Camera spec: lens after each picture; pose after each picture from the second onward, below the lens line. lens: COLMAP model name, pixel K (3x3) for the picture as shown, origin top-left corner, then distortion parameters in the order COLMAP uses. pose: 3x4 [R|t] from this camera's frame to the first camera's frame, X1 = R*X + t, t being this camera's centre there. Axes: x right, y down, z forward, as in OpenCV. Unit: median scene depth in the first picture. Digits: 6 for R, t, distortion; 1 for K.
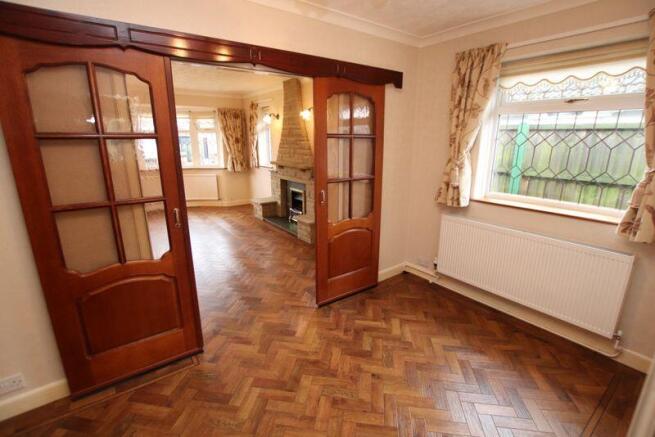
lens RADIAL K [[305.1, 0, 327.5], [0, 305.1, 218.5], [0, 0, 1]] dist [-0.029631, -0.000020]
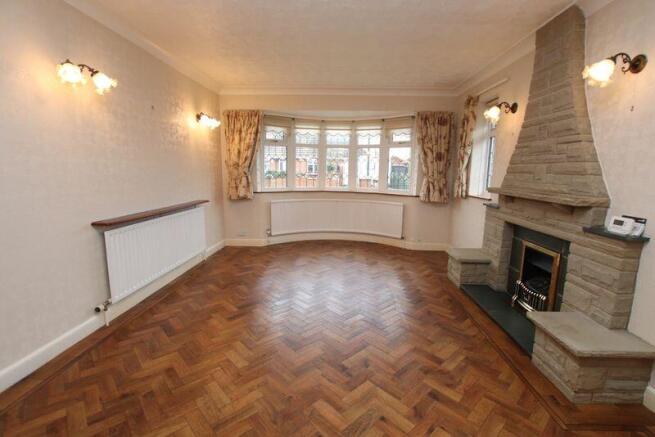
lens RADIAL K [[305.1, 0, 327.5], [0, 305.1, 218.5], [0, 0, 1]] dist [-0.029631, -0.000020]
pose [[0.784735, 0.107673, -0.610408, -0.065585], [-0.169848, 0.984456, -0.044702, -0.049285], [0.596106, 0.138756, 0.790825, 0.342996]]
